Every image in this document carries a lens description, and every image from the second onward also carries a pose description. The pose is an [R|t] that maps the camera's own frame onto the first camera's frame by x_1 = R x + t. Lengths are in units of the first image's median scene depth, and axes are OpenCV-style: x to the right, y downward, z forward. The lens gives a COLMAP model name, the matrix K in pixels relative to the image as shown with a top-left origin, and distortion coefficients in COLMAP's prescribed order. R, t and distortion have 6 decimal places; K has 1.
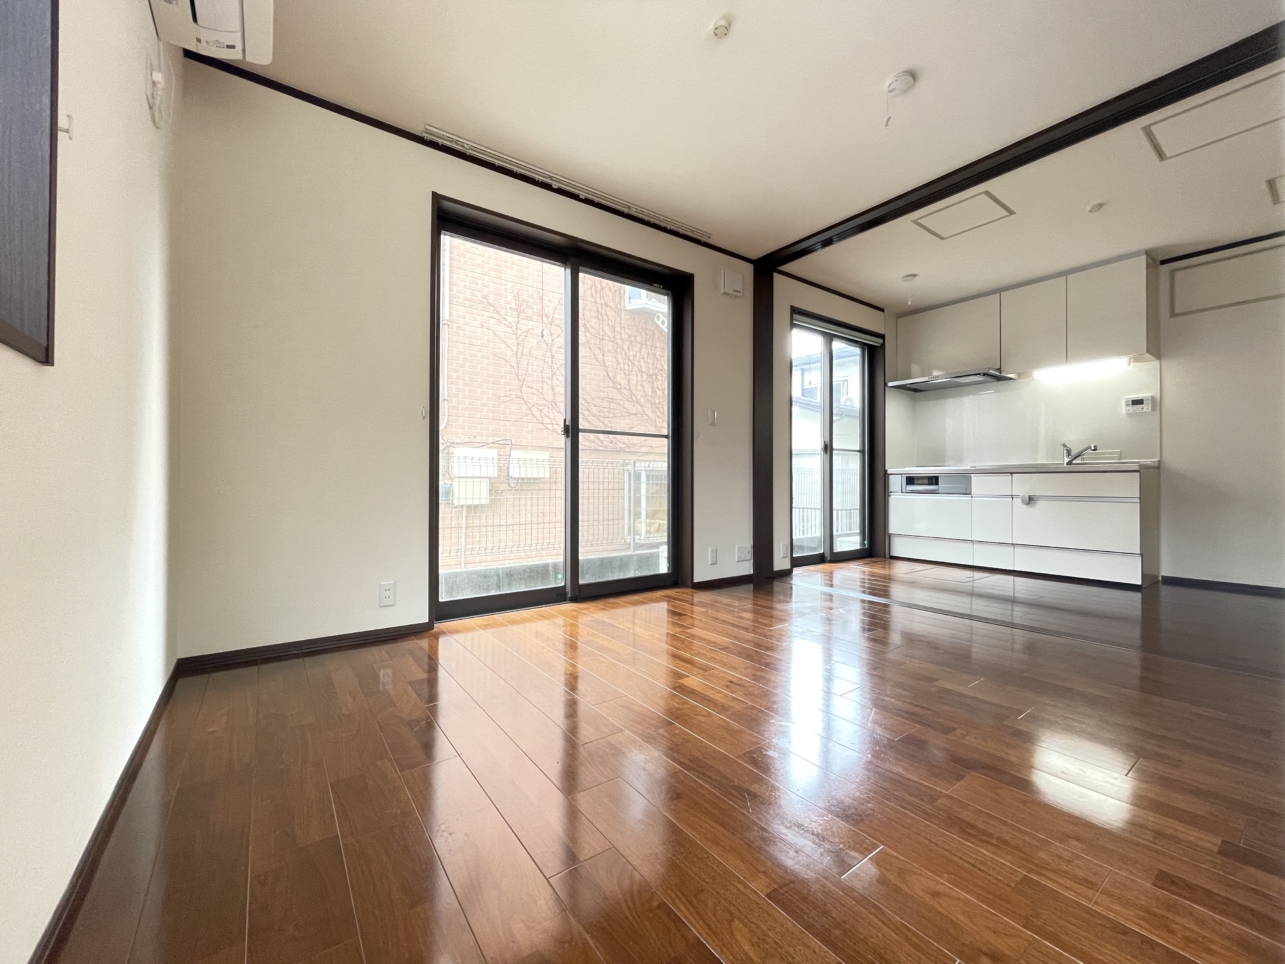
lens RADIAL K [[516.8, 0, 648.1], [0, 516.8, 480.9], [0, 0, 1]] dist [0.000443, -0.000042]
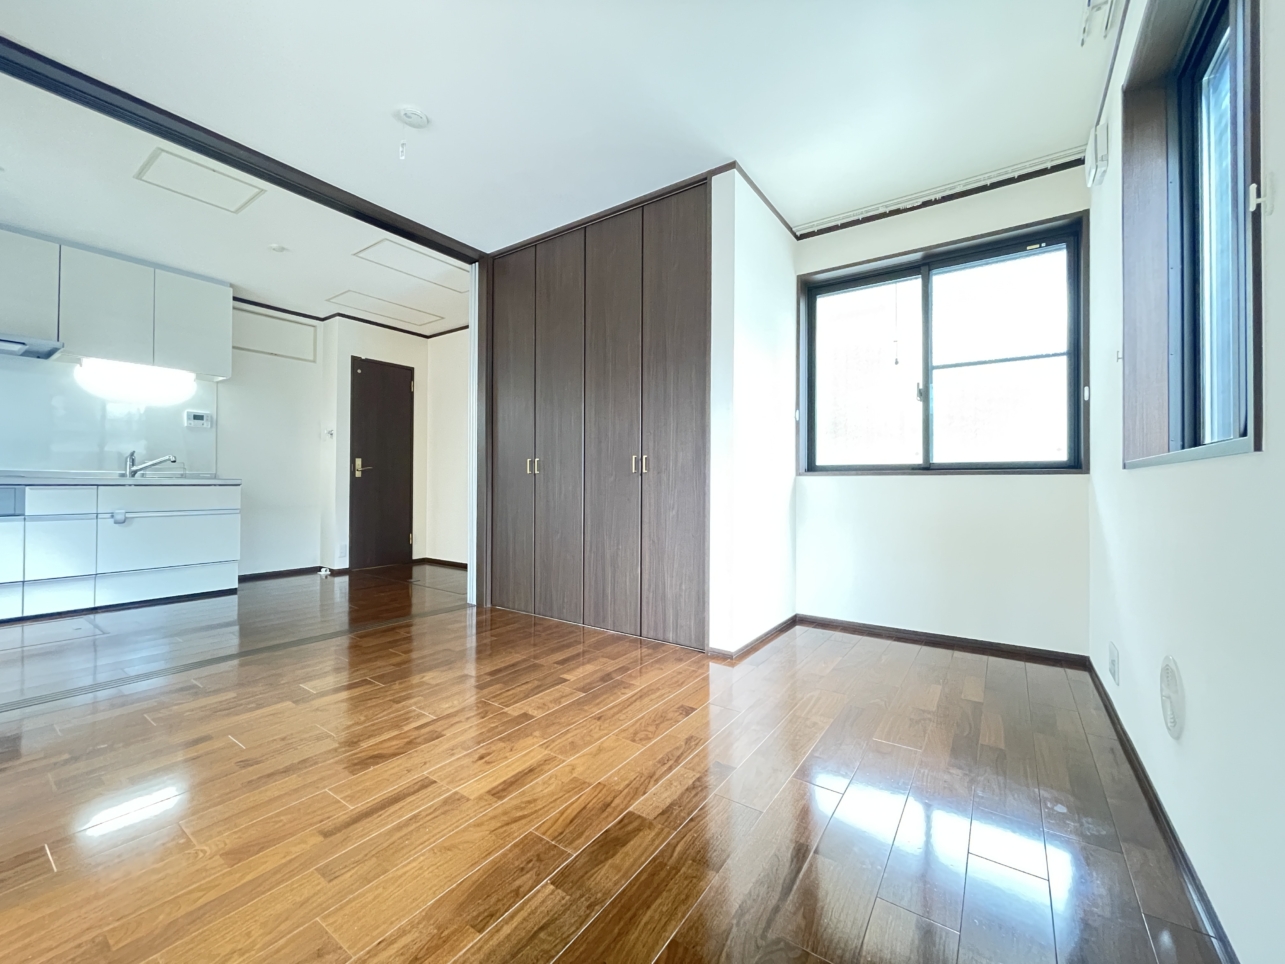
lens RADIAL K [[516.8, 0, 651.1], [0, 516.8, 478.8], [0, 0, 1]] dist [0.000443, -0.000042]
pose [[-0.327067, 0.005782, 0.944983, -0.635407], [-0.010453, 0.999898, -0.009736, -0.052100], [-0.944943, -0.013063, -0.326973, 0.894453]]
